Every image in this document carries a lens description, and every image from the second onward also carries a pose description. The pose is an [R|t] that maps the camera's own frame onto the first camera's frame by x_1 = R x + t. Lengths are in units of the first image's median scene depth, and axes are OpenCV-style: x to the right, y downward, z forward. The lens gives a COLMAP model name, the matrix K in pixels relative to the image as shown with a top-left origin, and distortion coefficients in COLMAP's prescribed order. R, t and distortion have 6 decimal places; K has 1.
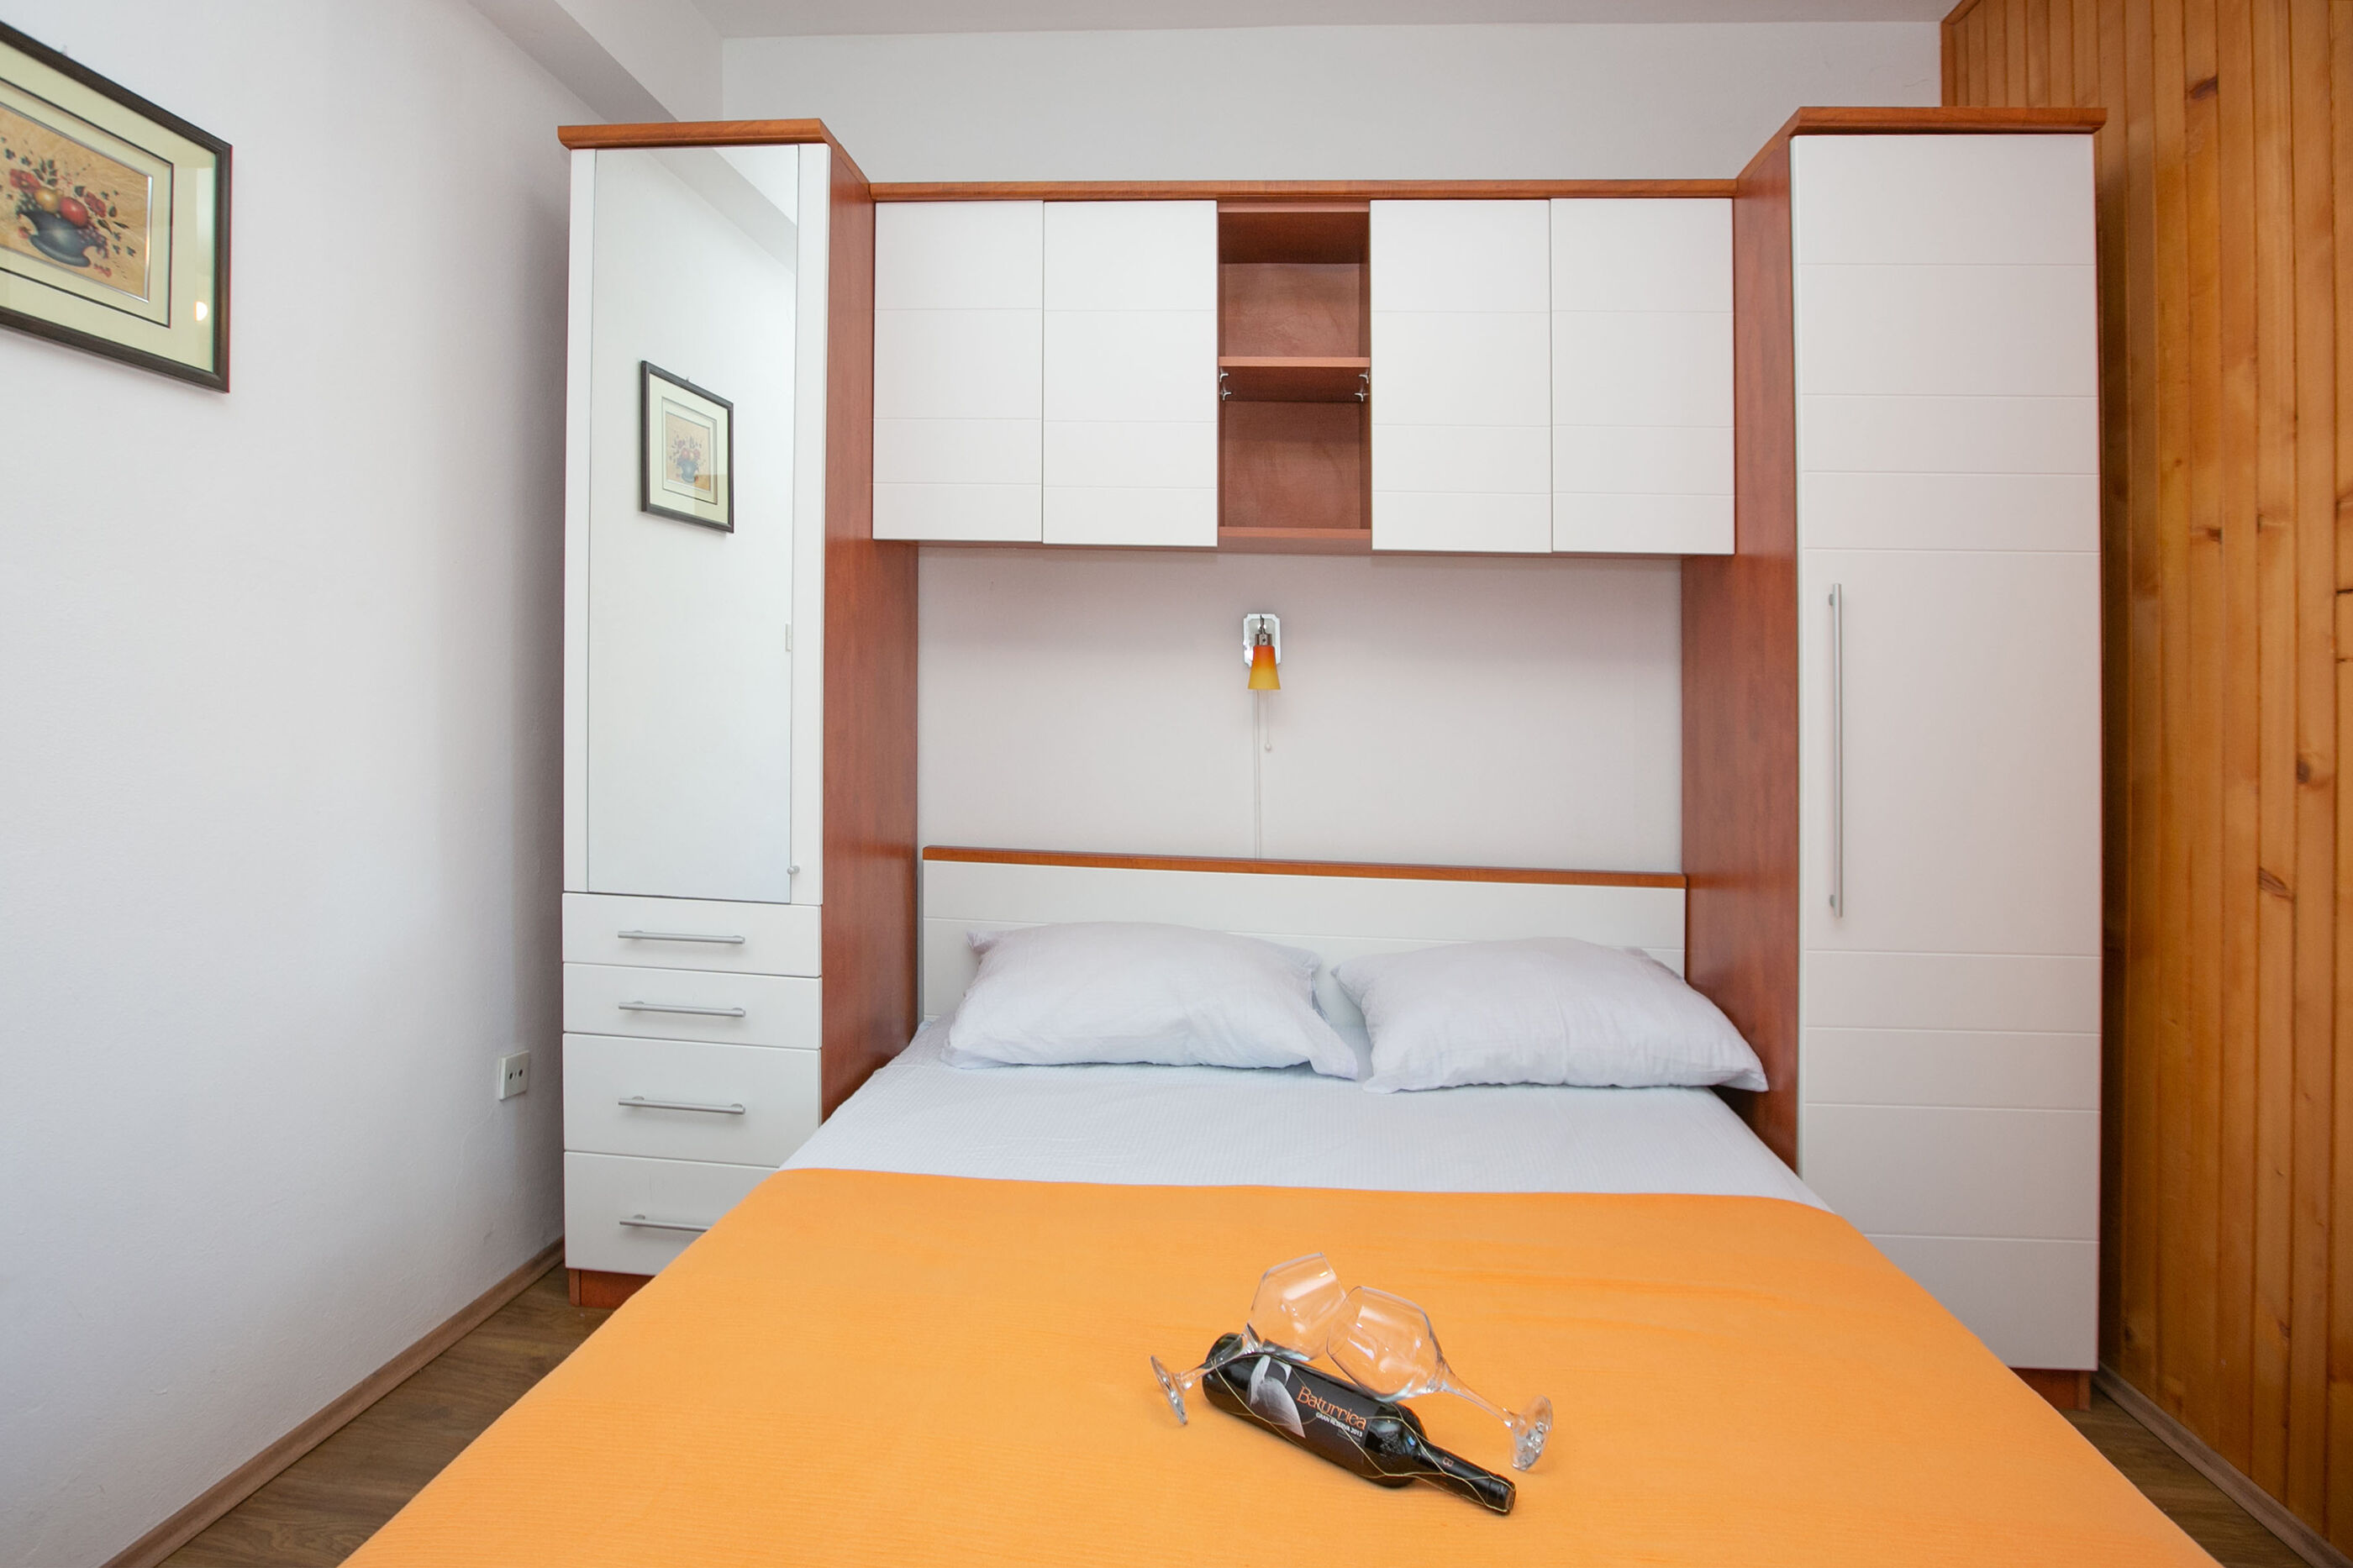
lens RADIAL K [[1195.3, 0, 1184.3], [0, 1195.3, 700.0], [0, 0, 1]] dist [-0.036067, 0.011687]
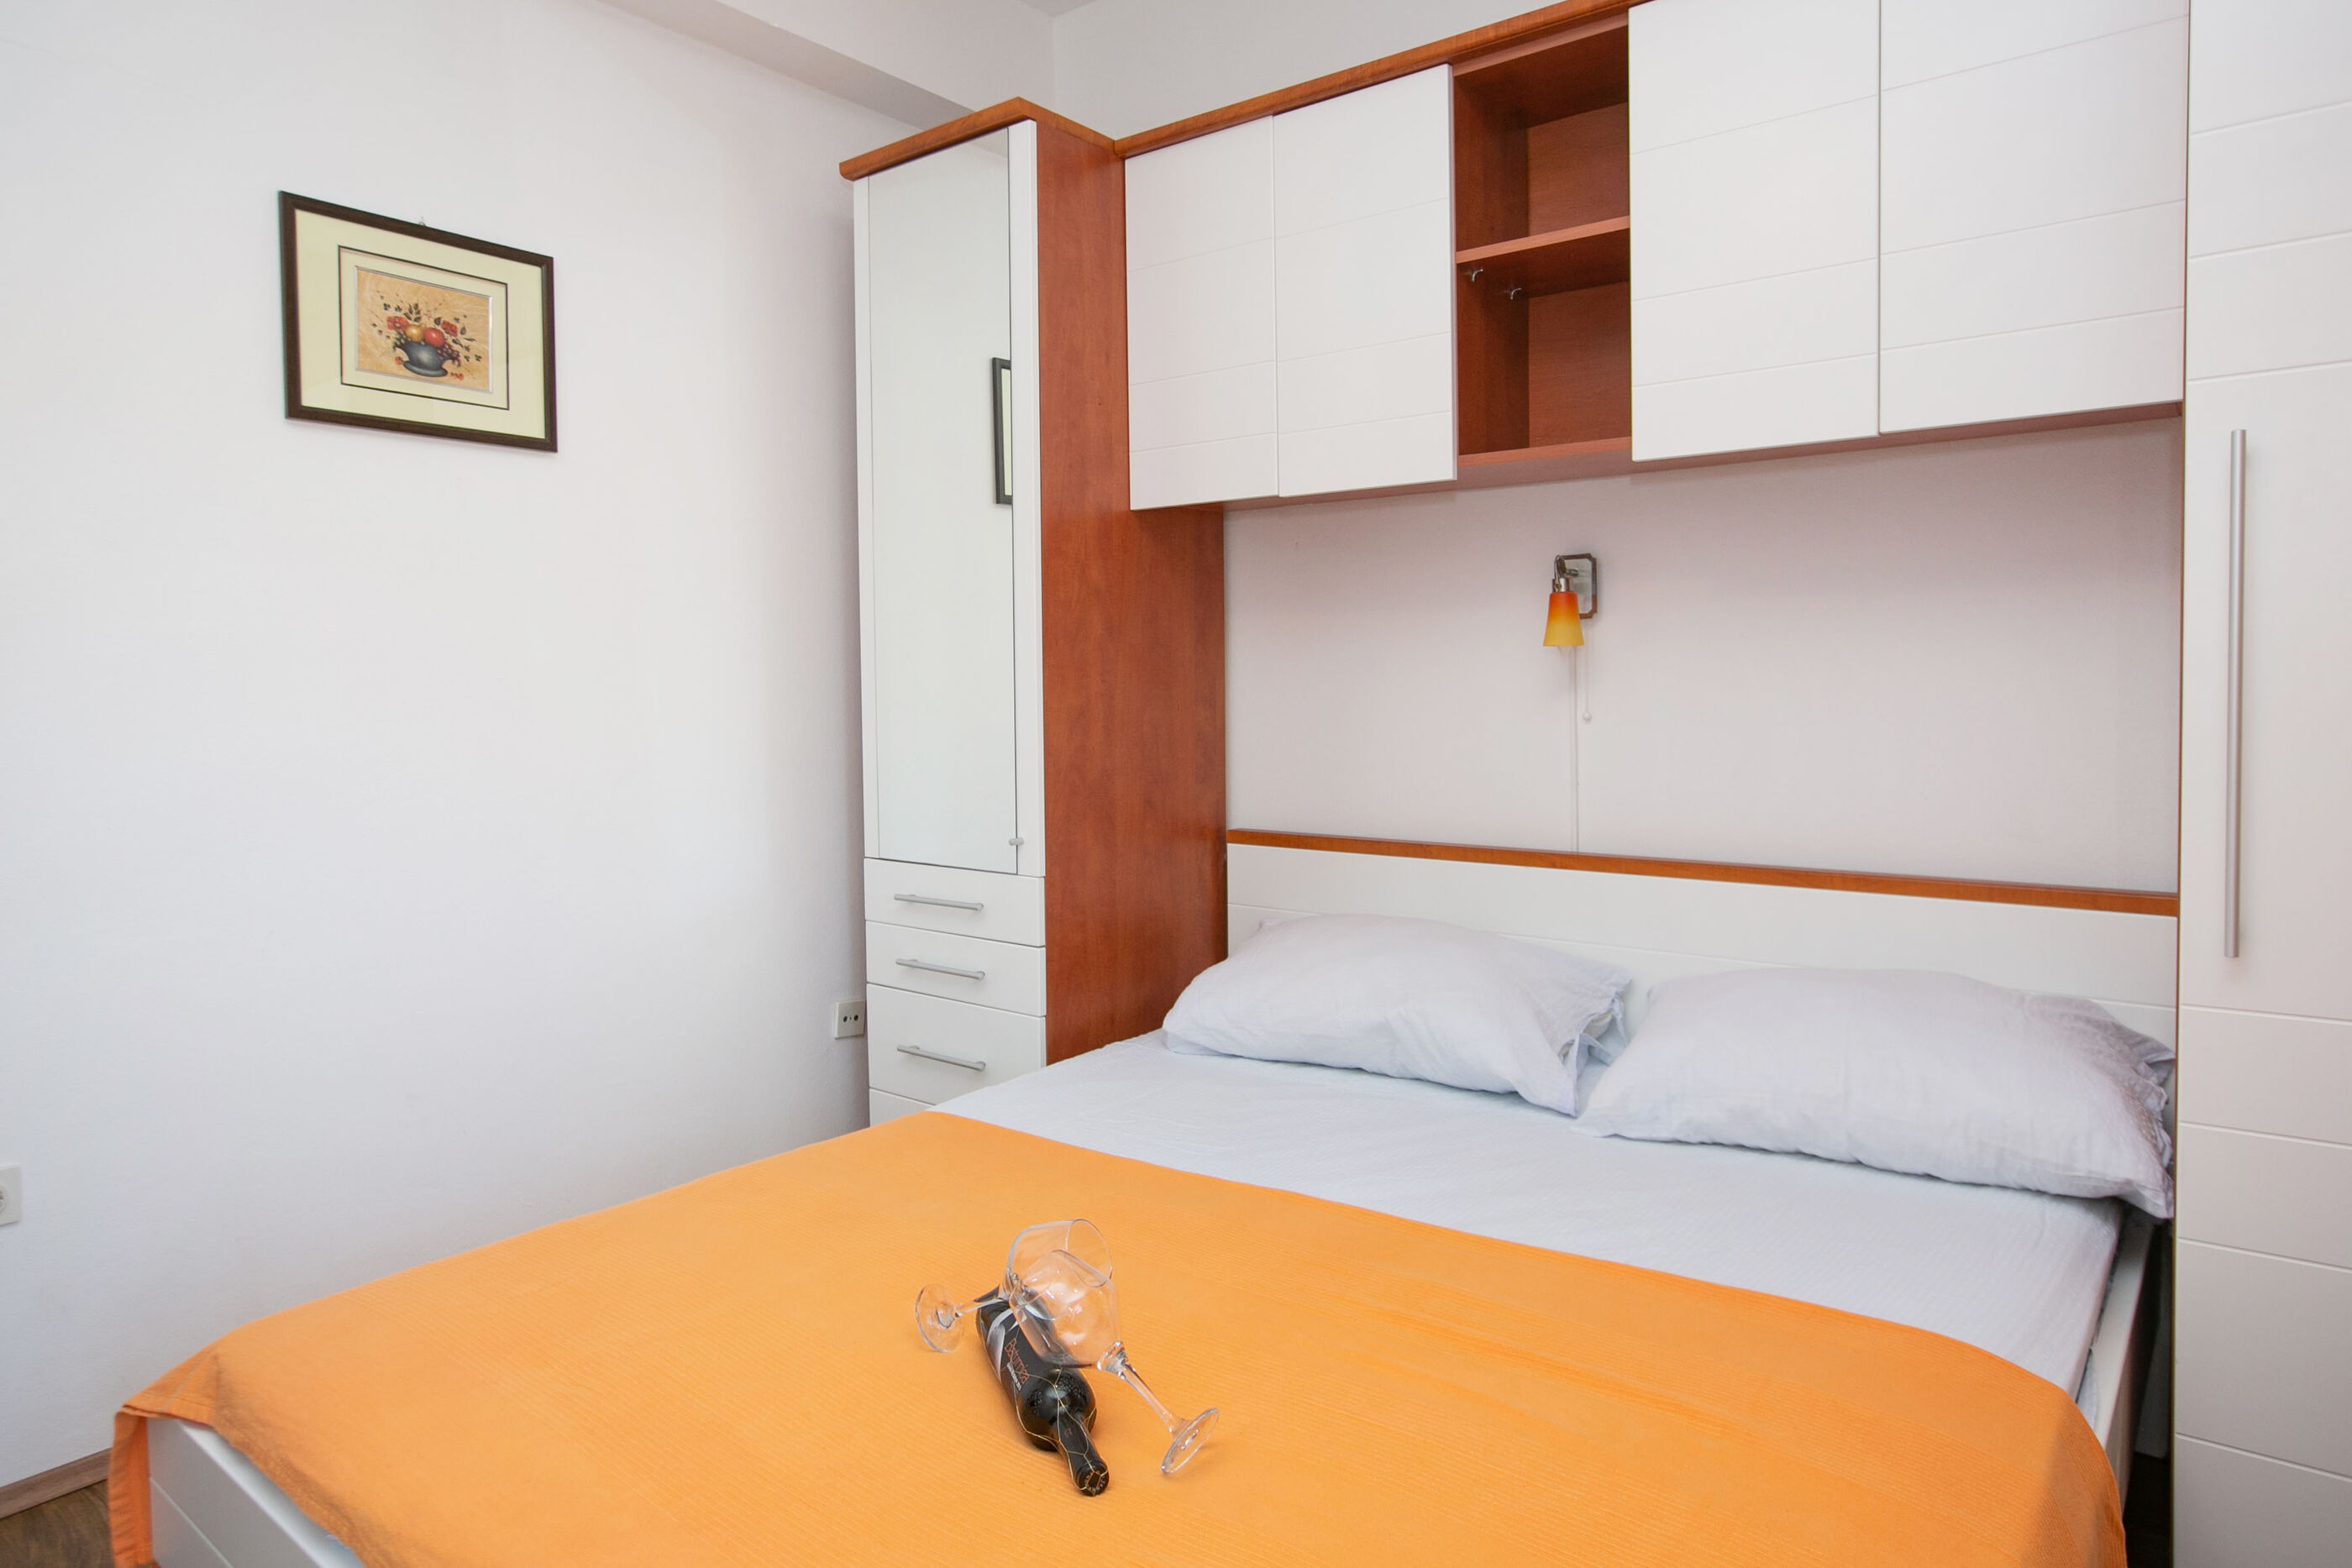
lens RADIAL K [[1429.6, 0, 1176.3], [0, 1429.6, 736.8], [0, 0, 1]] dist [-0.000182, 0.000198]
pose [[0.833625, -0.013766, -0.552159, 0.489733], [0.033047, 0.999142, 0.024983, 0.025750], [0.551341, -0.039073, 0.833364, 0.044245]]
